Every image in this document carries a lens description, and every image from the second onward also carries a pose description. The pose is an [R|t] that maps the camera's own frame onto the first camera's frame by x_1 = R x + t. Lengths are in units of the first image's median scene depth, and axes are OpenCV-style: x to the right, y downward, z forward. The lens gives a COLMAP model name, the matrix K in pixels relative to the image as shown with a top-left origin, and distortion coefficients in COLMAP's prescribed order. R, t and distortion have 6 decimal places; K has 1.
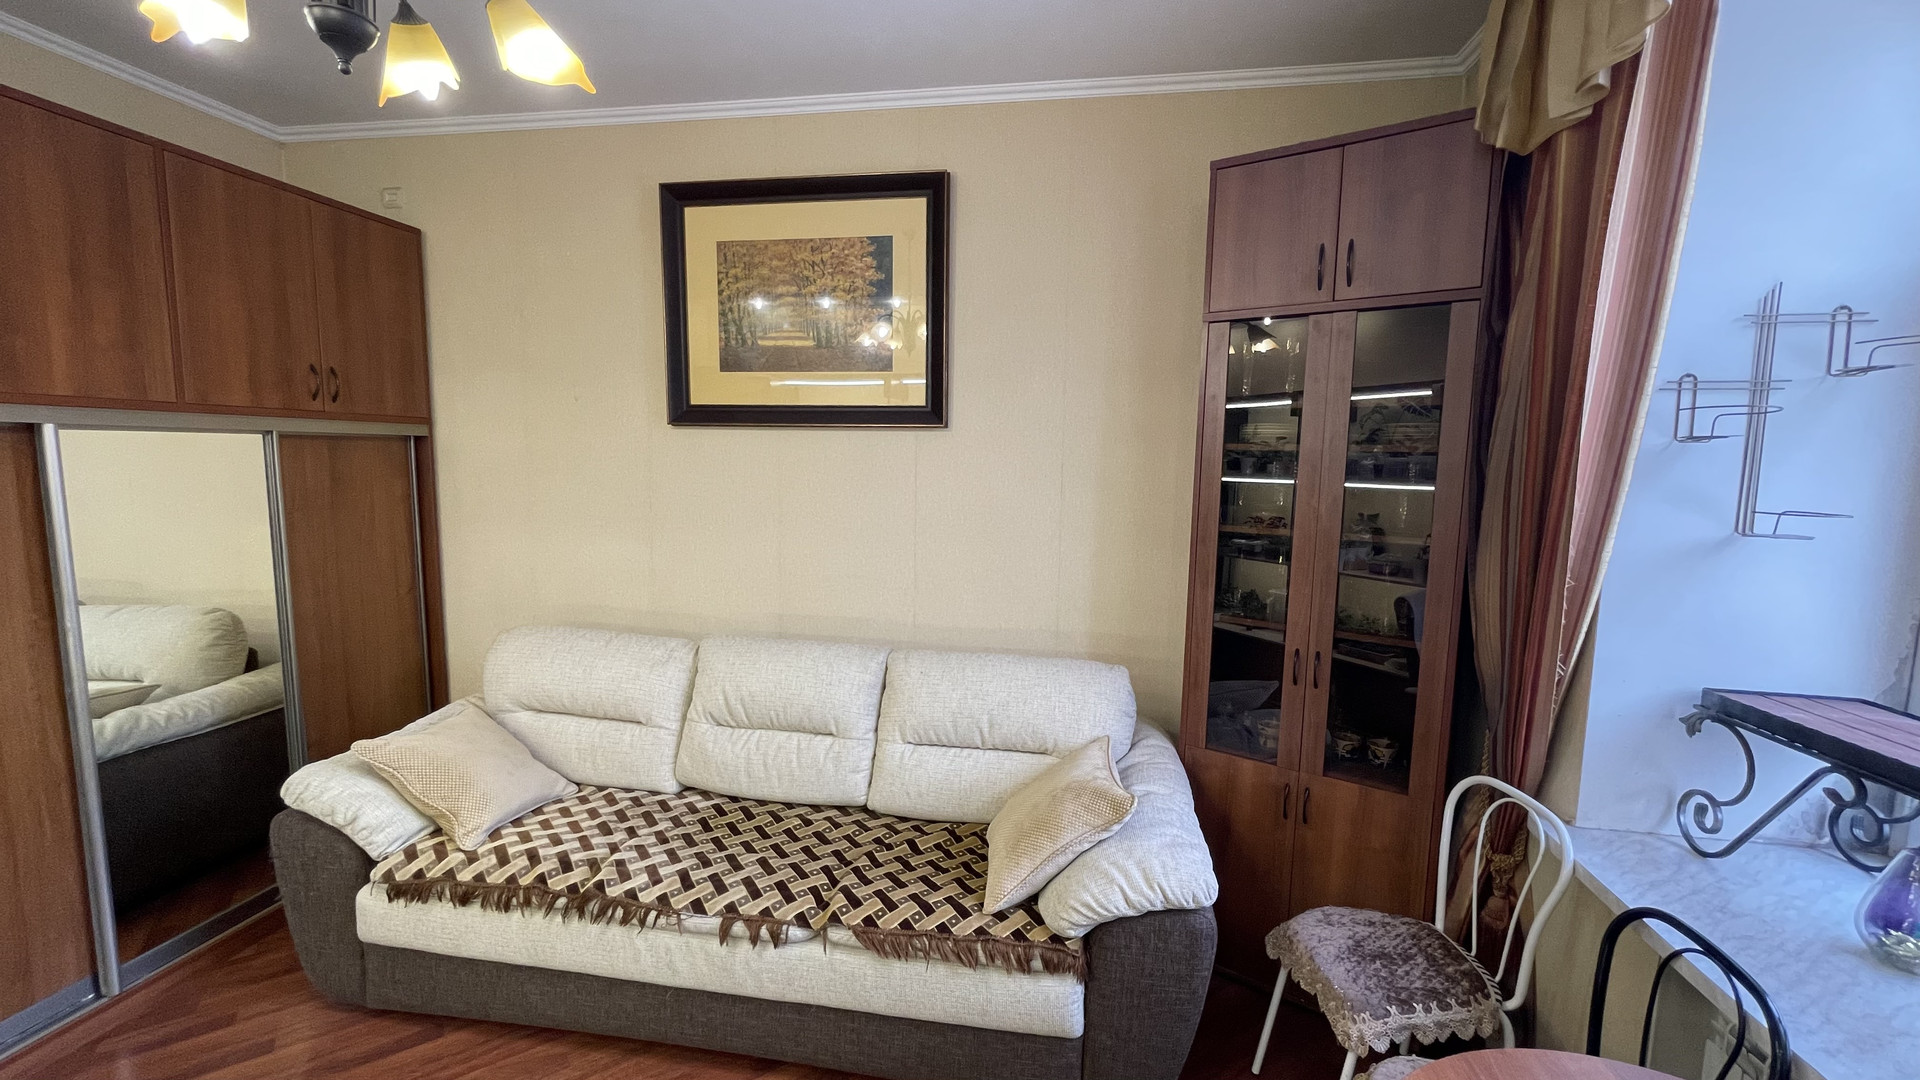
lens RADIAL K [[777.4, 0, 957.5], [0, 777.4, 543.2], [0, 0, 1]] dist [-0.001943, -0.000535]
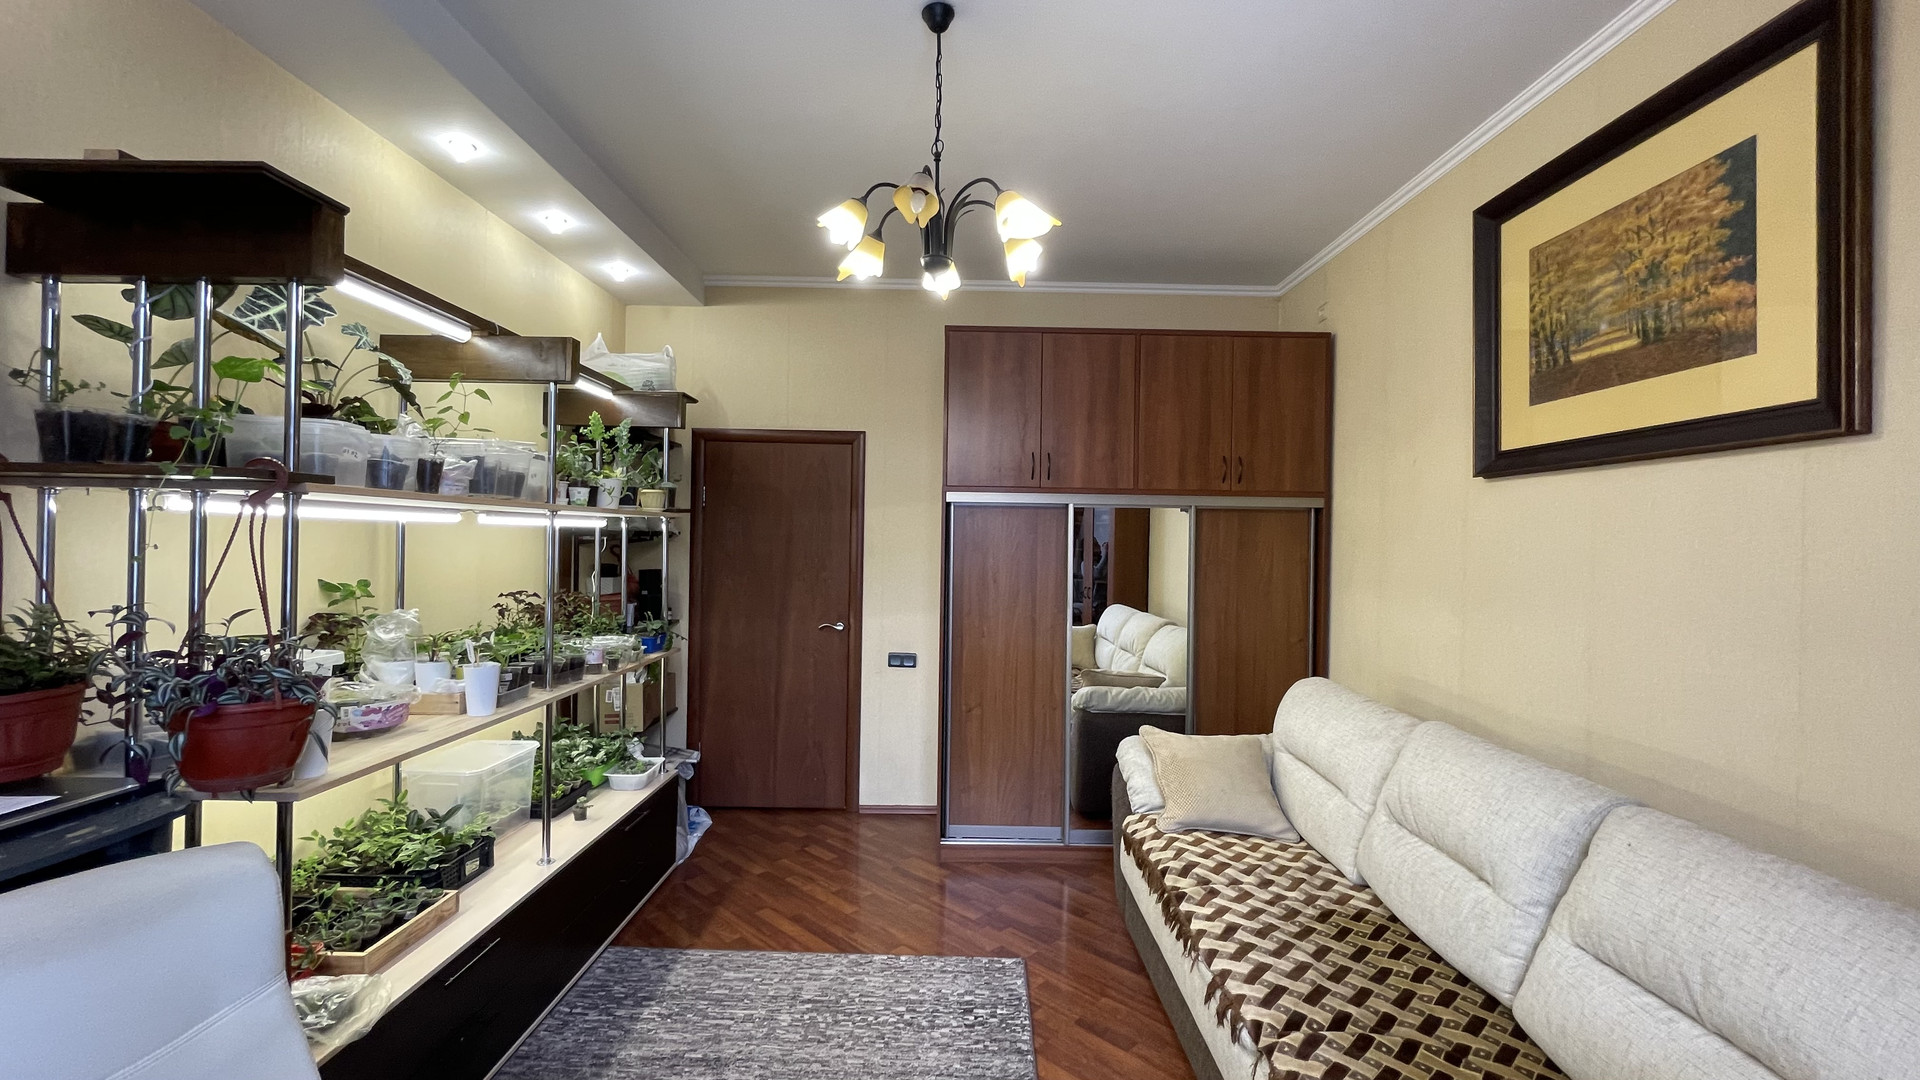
lens RADIAL K [[777.4, 0, 957.5], [0, 777.4, 543.2], [0, 0, 1]] dist [-0.001943, -0.000535]
pose [[0.163123, -0.008746, -0.986567, 0.448087], [-0.124393, 0.991799, -0.029360, 0.018290], [0.978733, 0.127511, 0.160697, 0.364548]]
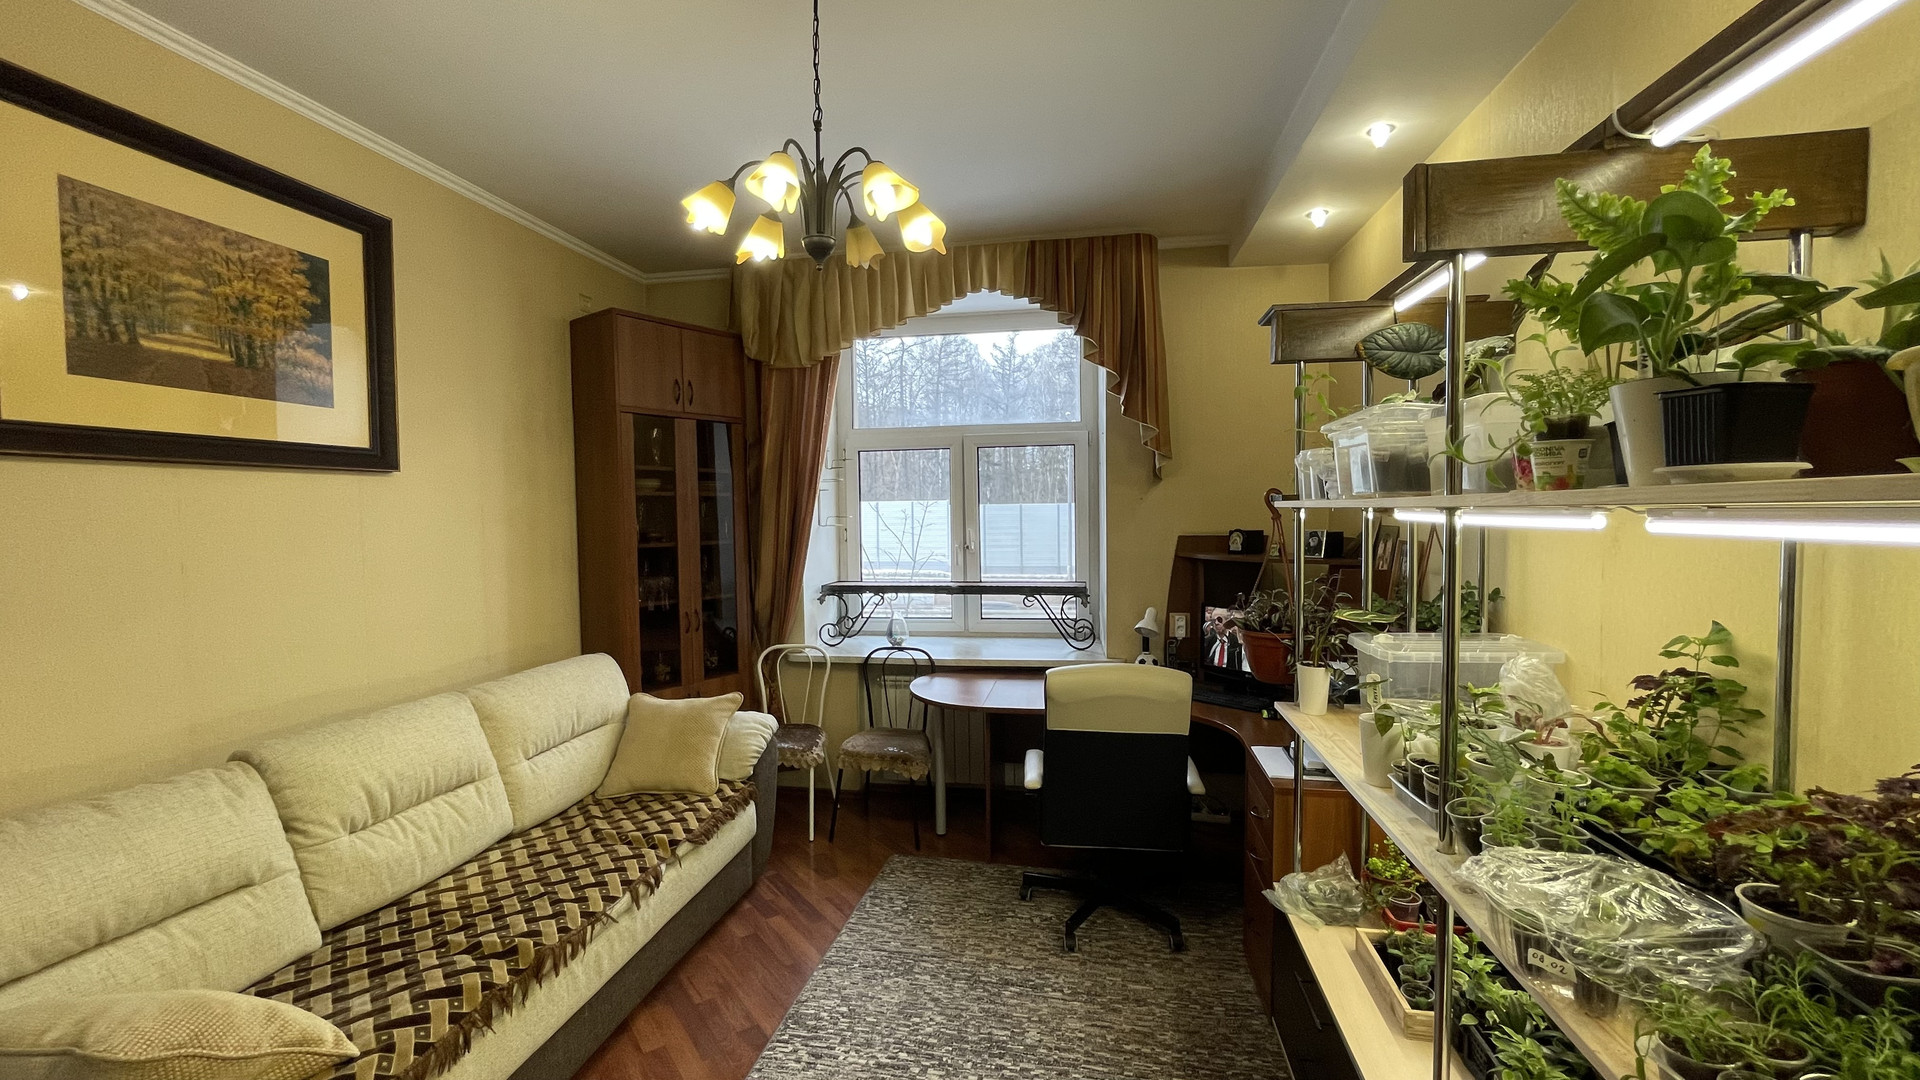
lens RADIAL K [[777.4, 0, 957.5], [0, 777.4, 543.2], [0, 0, 1]] dist [-0.001943, -0.000535]
pose [[0.006582, -0.060317, 0.998158, -1.099432], [0.124896, 0.990413, 0.059026, -0.033561], [-0.992148, 0.124277, 0.014053, 0.328236]]
